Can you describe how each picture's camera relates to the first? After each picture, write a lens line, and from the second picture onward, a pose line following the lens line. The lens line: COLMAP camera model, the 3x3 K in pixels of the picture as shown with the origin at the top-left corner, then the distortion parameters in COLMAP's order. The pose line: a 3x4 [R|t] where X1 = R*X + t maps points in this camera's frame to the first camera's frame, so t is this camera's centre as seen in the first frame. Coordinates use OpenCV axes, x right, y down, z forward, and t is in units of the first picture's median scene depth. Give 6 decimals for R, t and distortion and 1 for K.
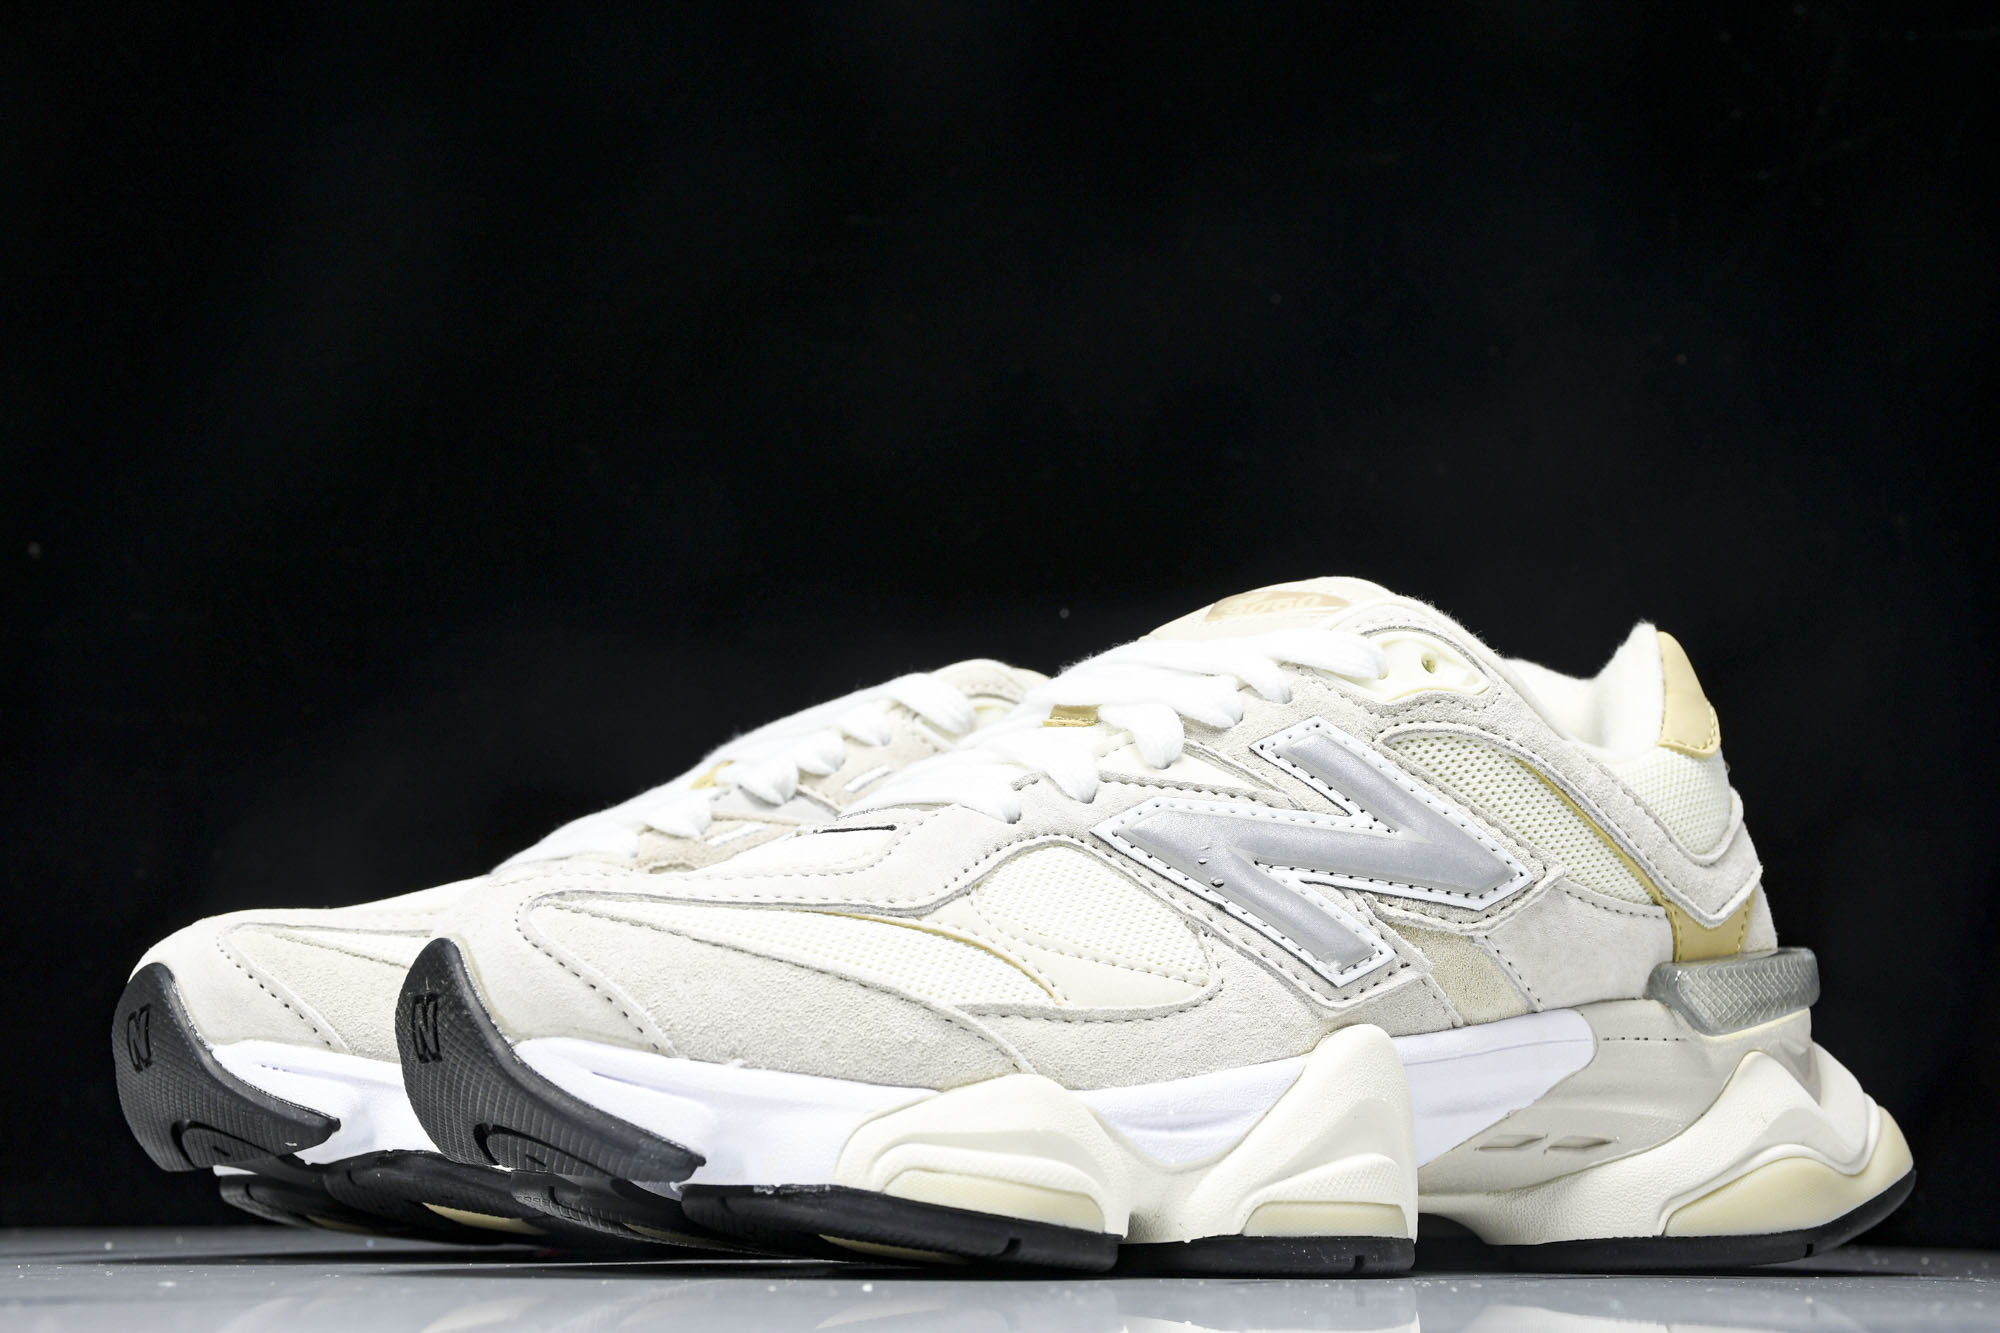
lens RADIAL K [[3036.9, 0, 968.8], [0, 3036.9, 634.2], [0, 0, 1]] dist [0.106865, 0.000000]
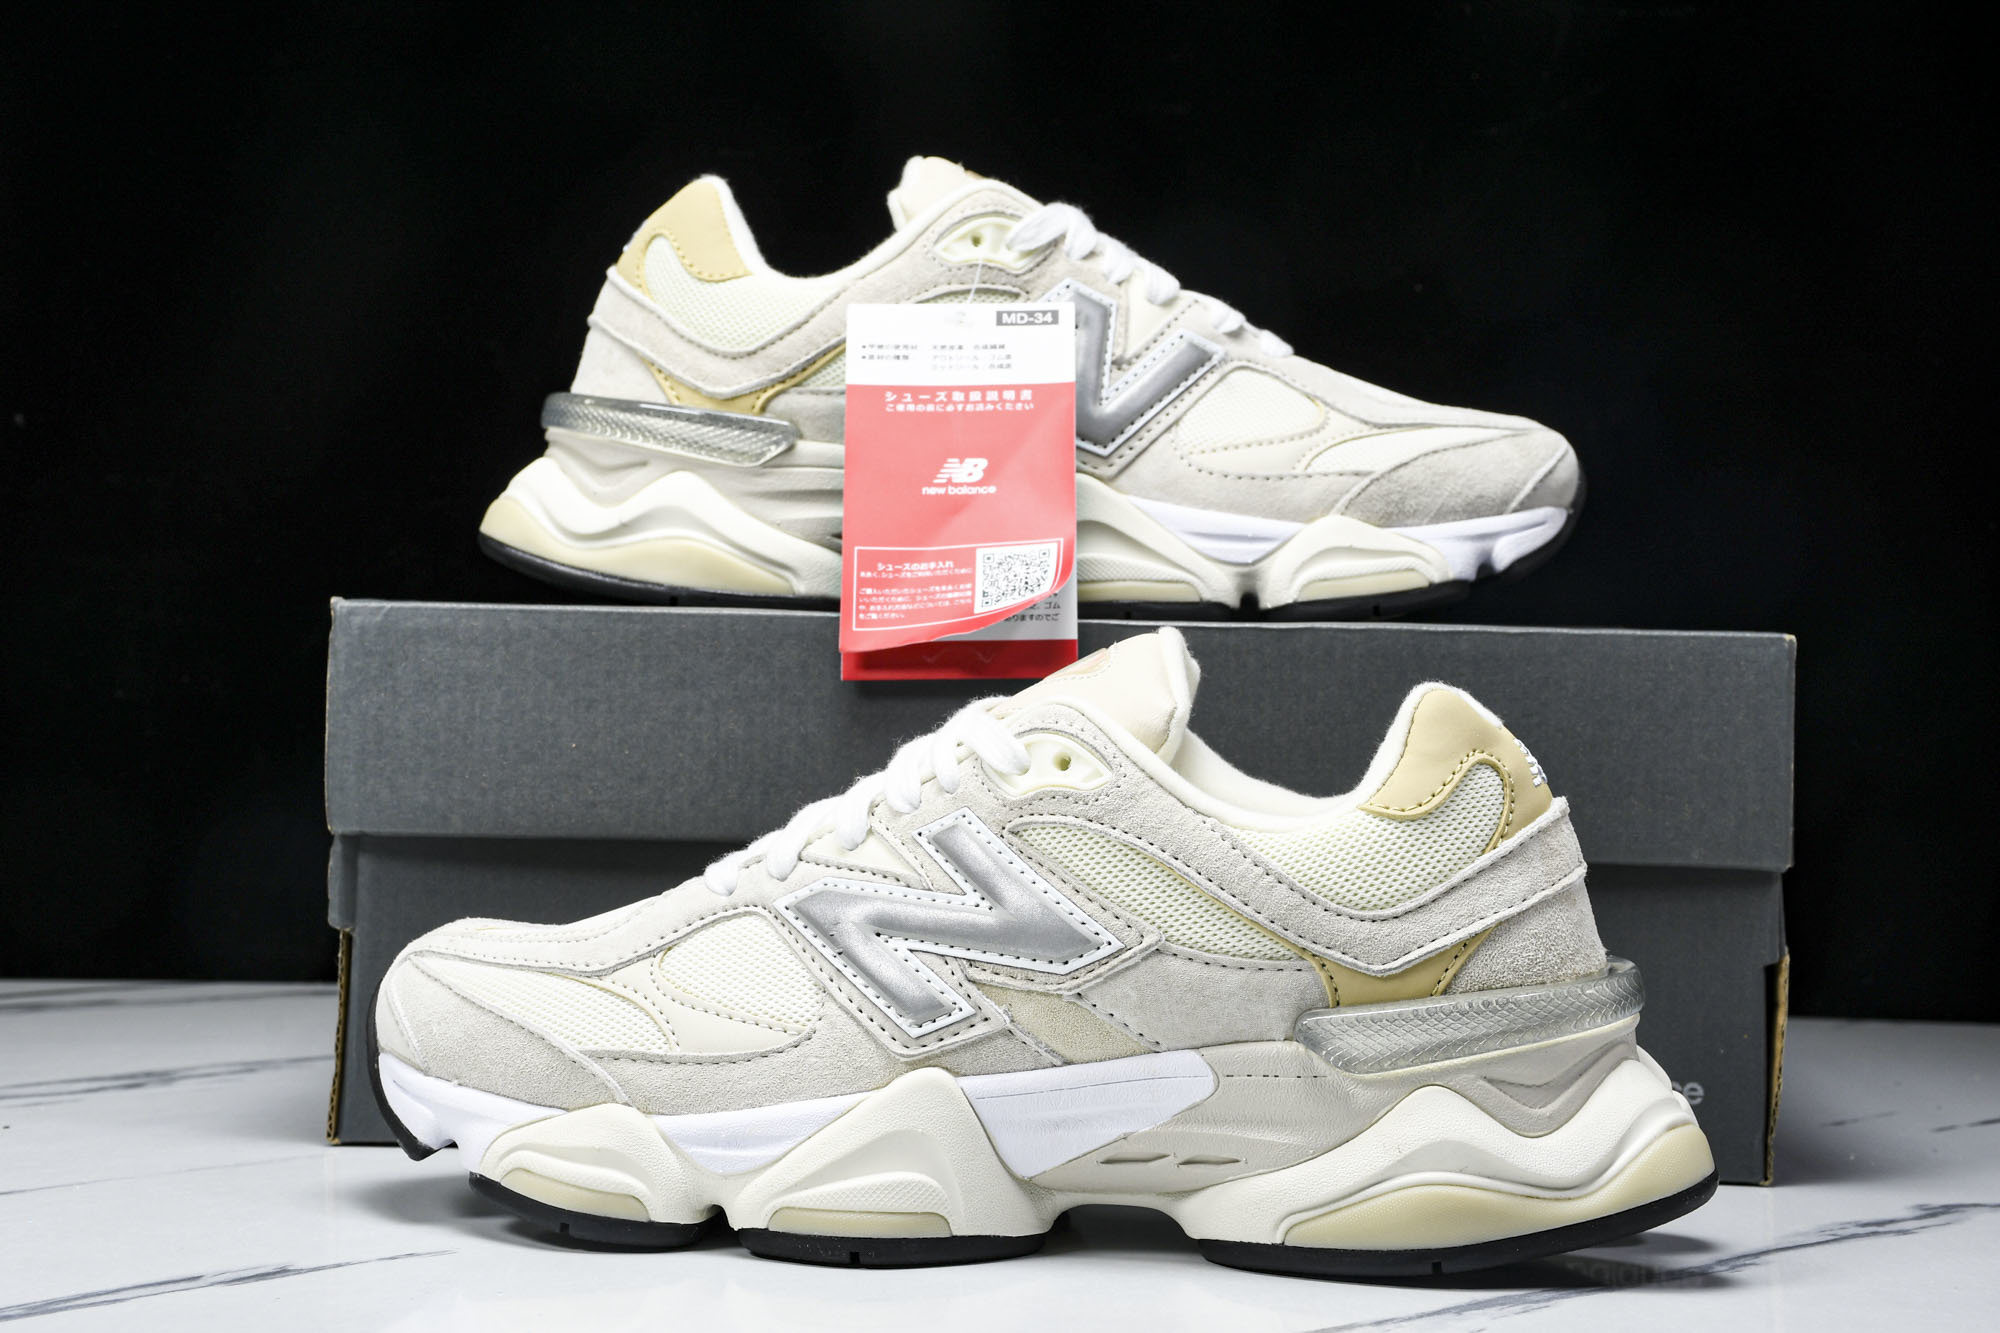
lens RADIAL K [[3673.7, 0, 997.4], [0, 3673.7, 658.0], [0, 0, 1]] dist [0.243227, 0.000000]
pose [[0.724402, 0.014199, -0.689232, 1.165681], [0.110754, 0.984404, 0.136685, -0.238752], [0.680423, -0.175350, 0.711531, -0.042342]]
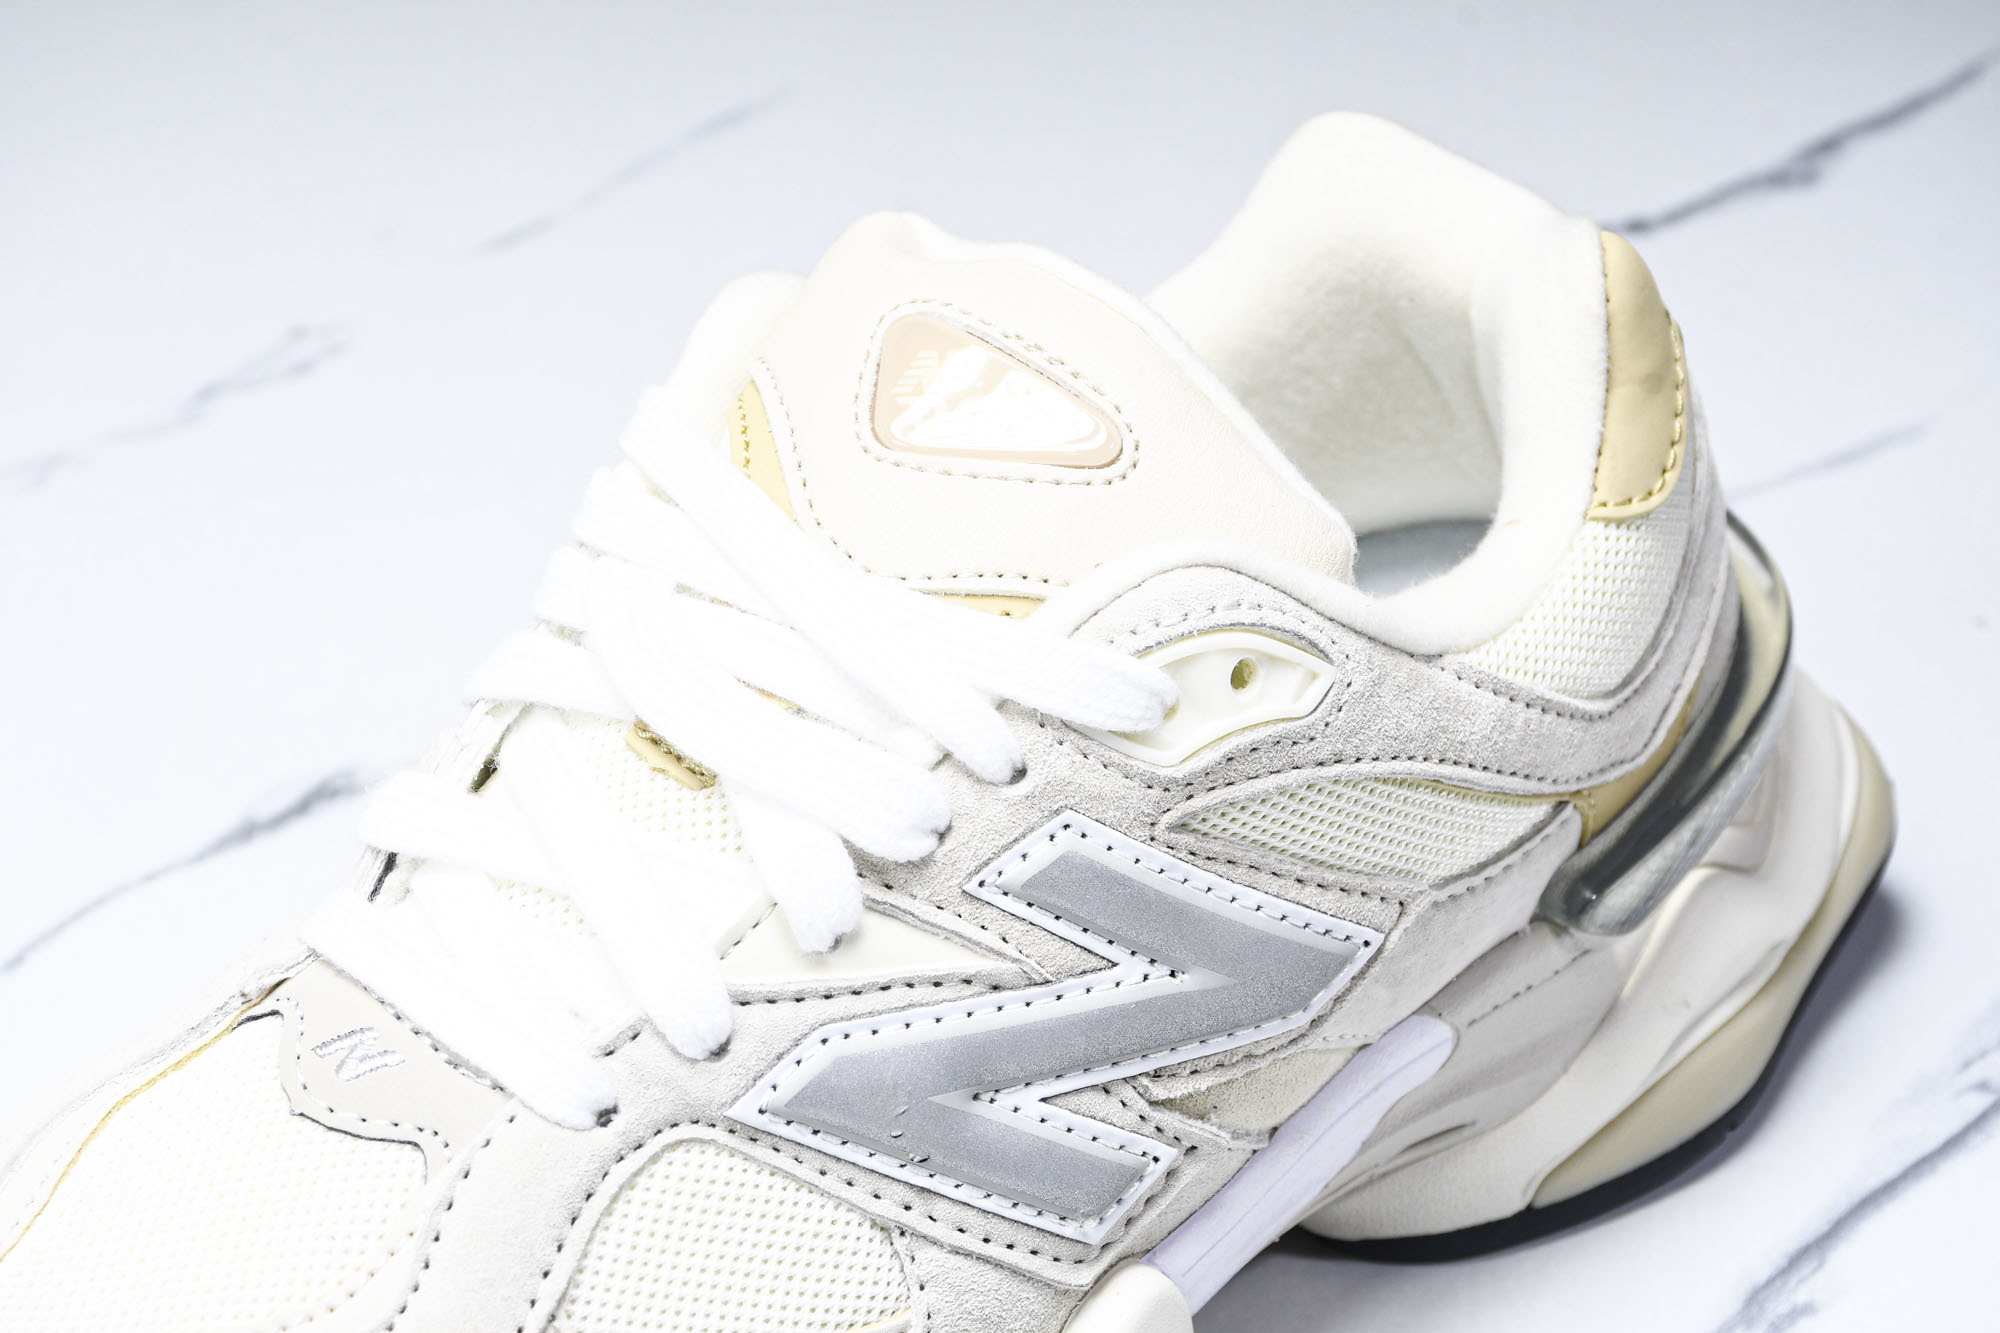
lens RADIAL K [[5559.0, 0, 1005.9], [0, 5559.0, 660.2], [0, 0, 1]] dist [0.532388, 0.000000]
pose [[0.988272, -0.088079, 0.124746, -0.039344], [-0.022875, 0.722291, 0.691210, -0.801931], [-0.150984, -0.685957, 0.711805, 0.206310]]
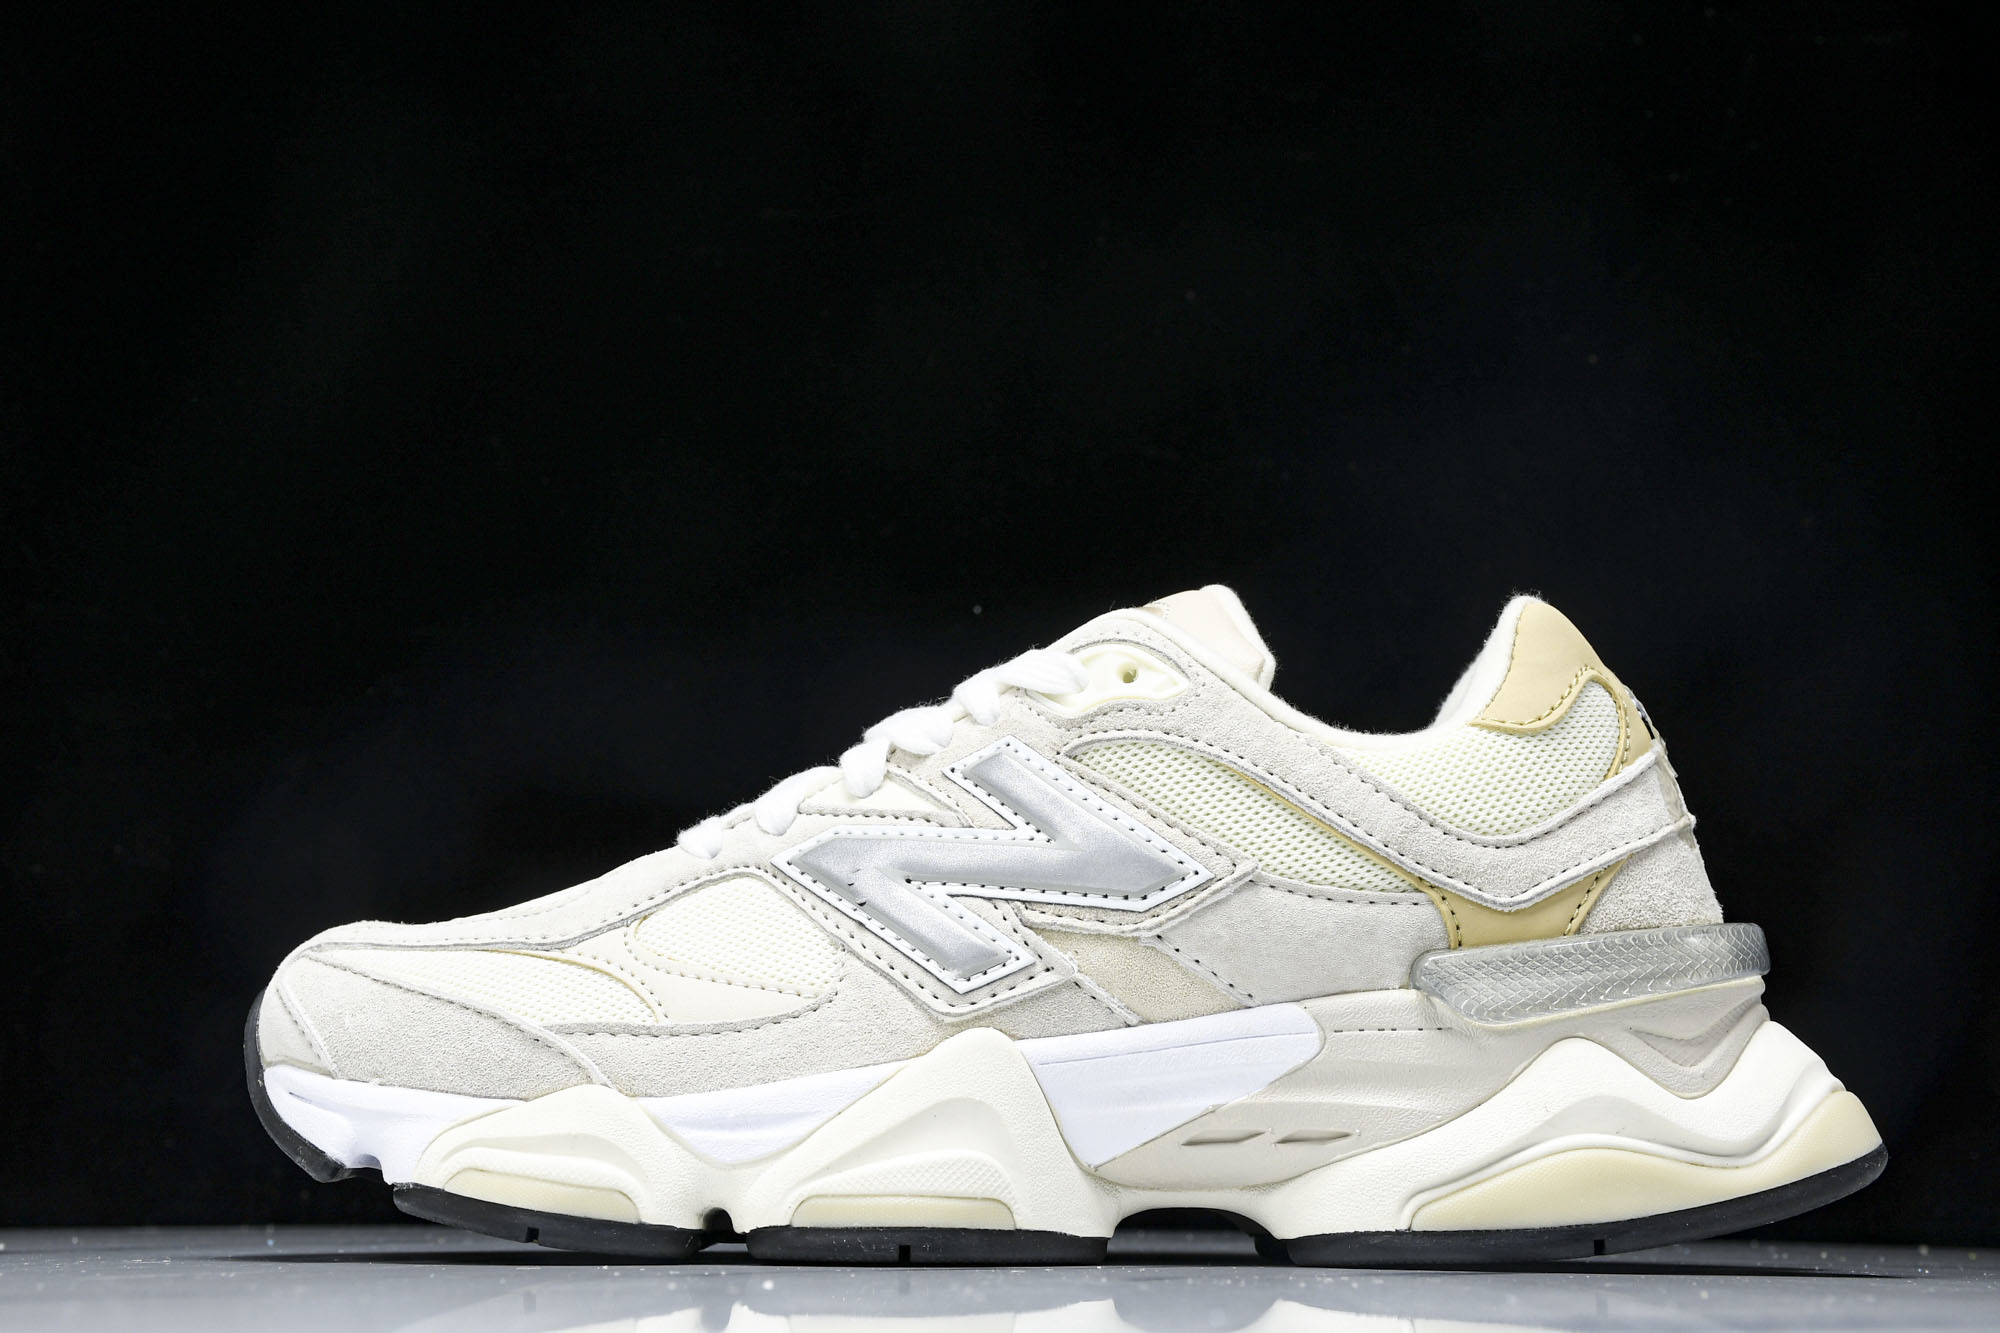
lens RADIAL K [[3036.9, 0, 1017.4], [0, 3036.9, 656.4], [0, 0, 1]] dist [0.106865, 0.000000]
pose [[0.824723, -0.100876, -0.556468, 0.713716], [0.102139, 0.994351, -0.028879, 0.030805], [0.556238, -0.033020, 0.830367, 0.131524]]
